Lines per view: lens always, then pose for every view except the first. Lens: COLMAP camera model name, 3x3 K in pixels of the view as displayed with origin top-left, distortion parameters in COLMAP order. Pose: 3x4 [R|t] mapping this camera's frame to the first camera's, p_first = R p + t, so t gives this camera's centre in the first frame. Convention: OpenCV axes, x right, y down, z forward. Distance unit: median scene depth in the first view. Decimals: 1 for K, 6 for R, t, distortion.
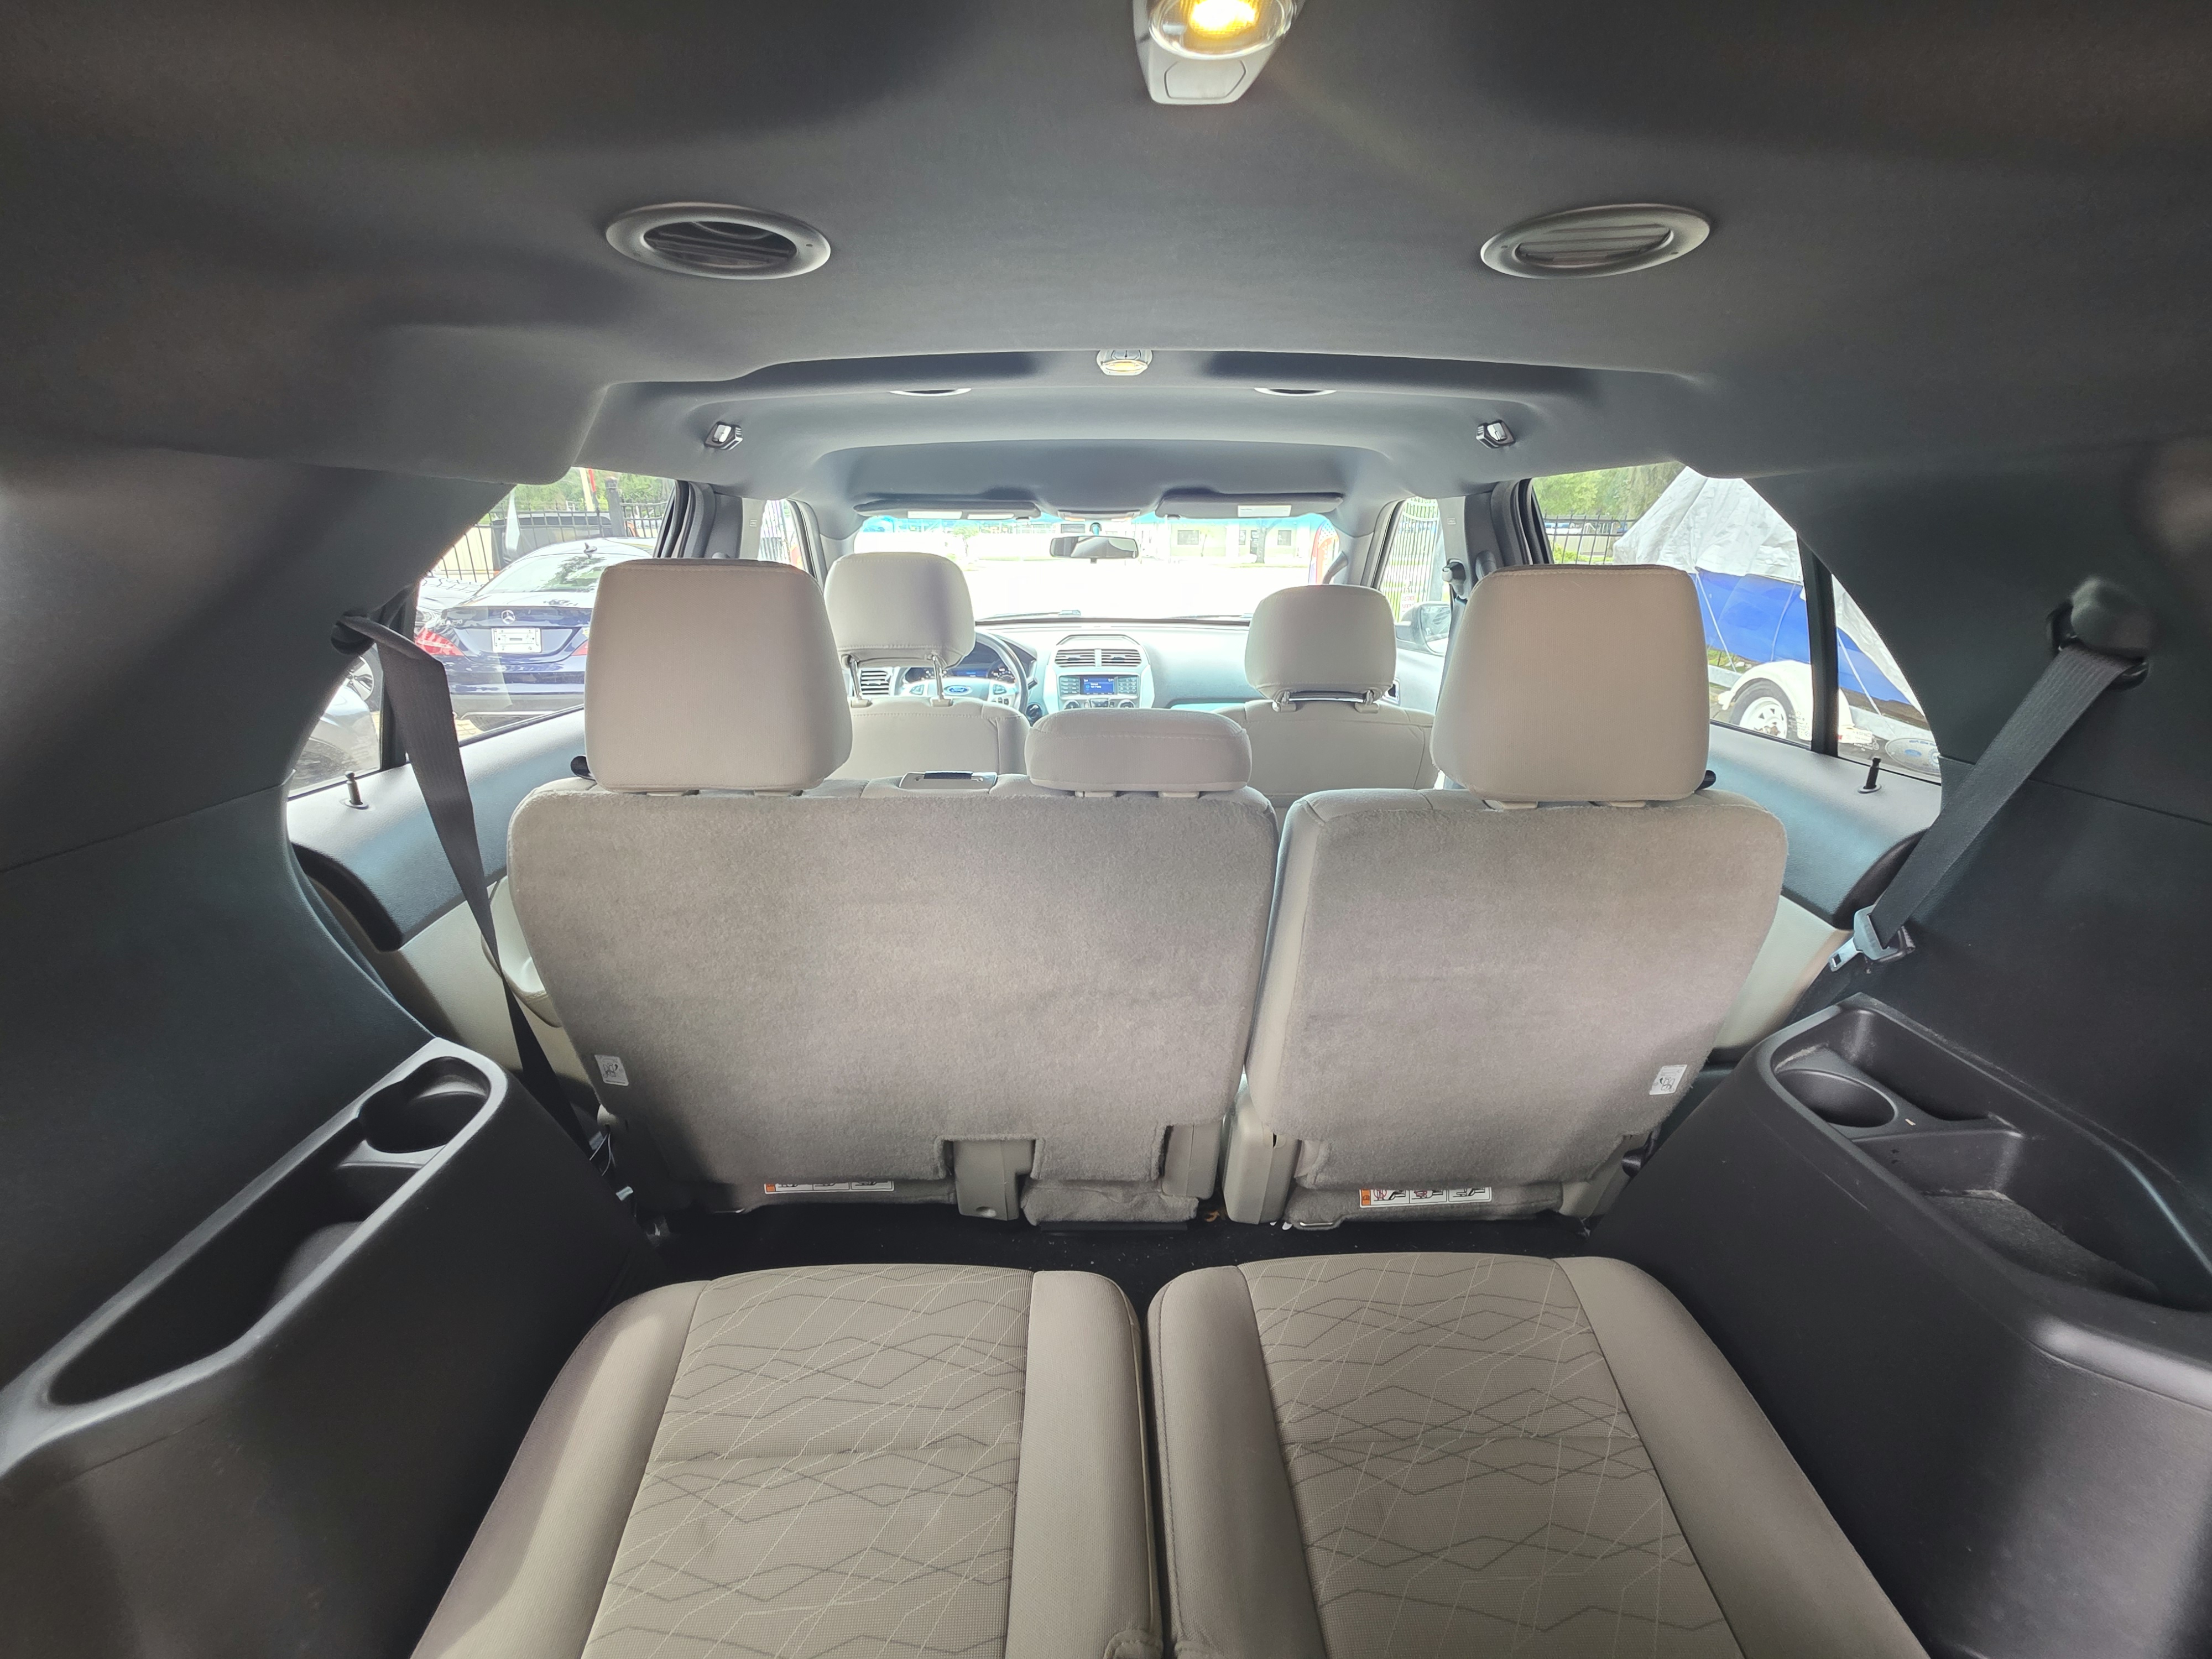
lens RADIAL K [[880.4, 0, 1114.7], [0, 880.4, 832.0], [0, 0, 1]] dist [0.002763, 0.000116]
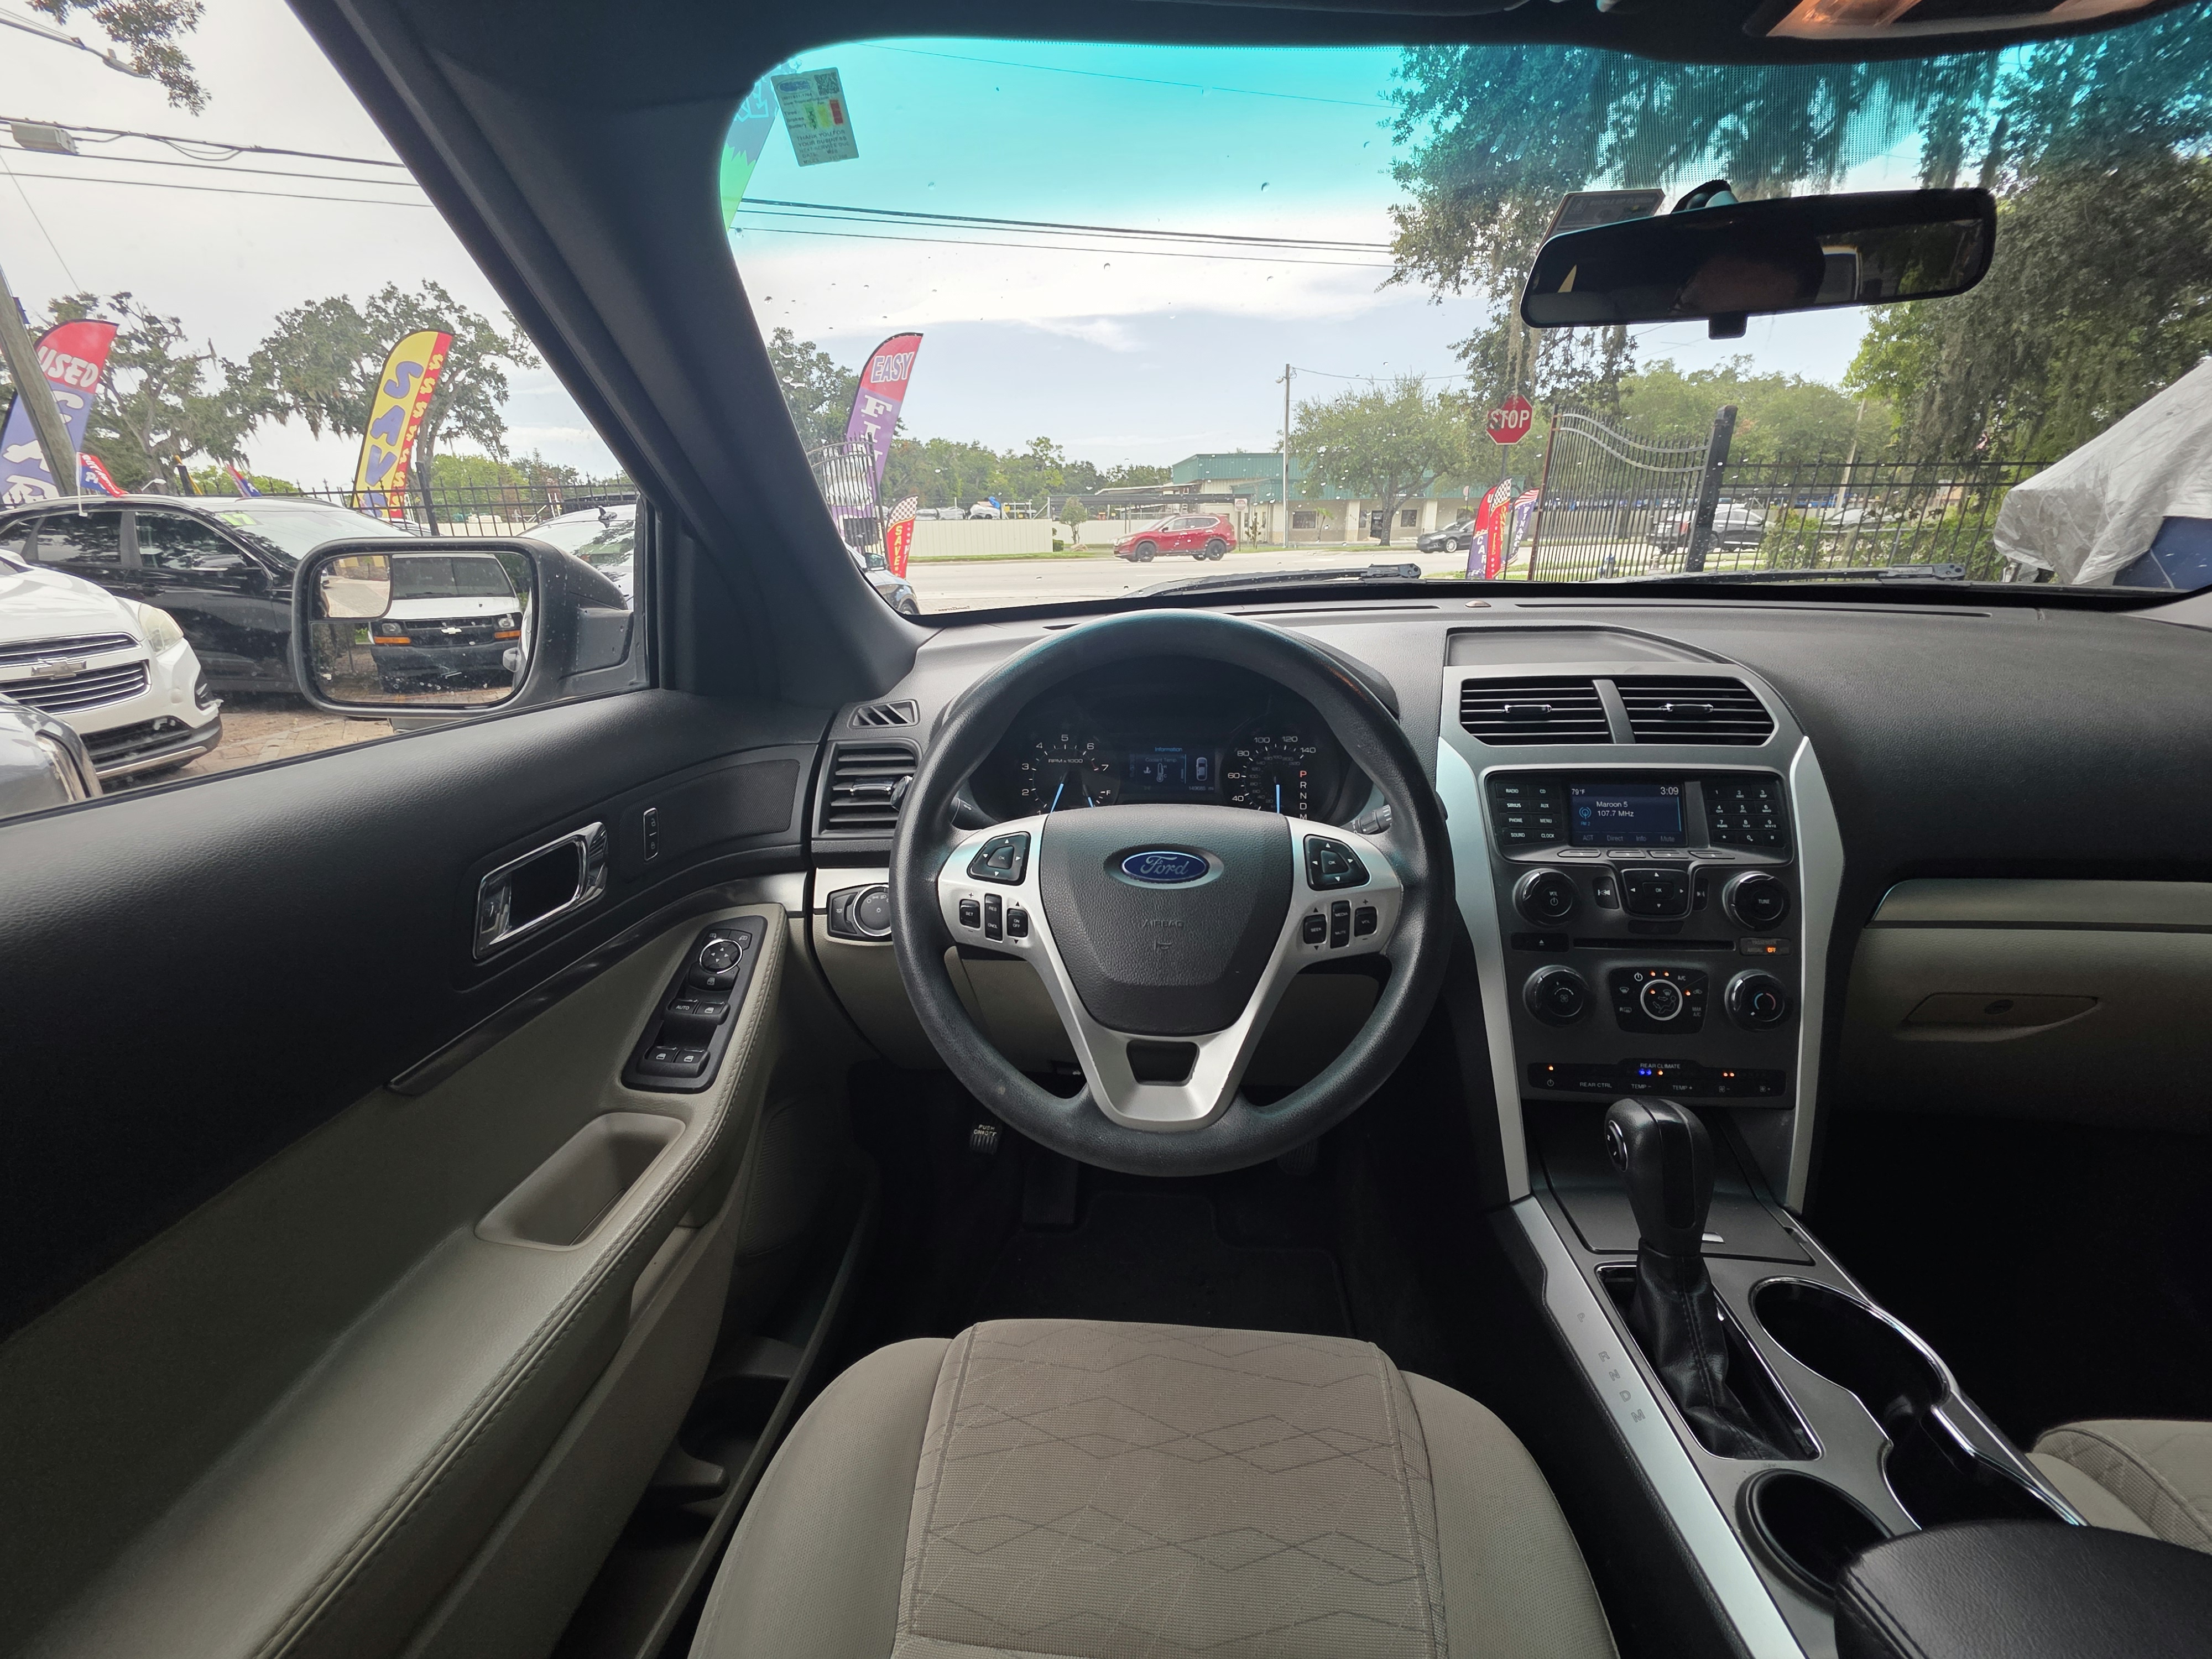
lens RADIAL K [[877.9, 0, 1109.3], [0, 877.9, 831.4], [0, 0, 1]] dist [0.001432, -0.000268]
pose [[0.992738, 0.022556, -0.118160, -0.163725], [-0.021140, 0.999689, 0.013221, -0.173476], [0.118421, -0.010627, 0.992907, 0.755160]]
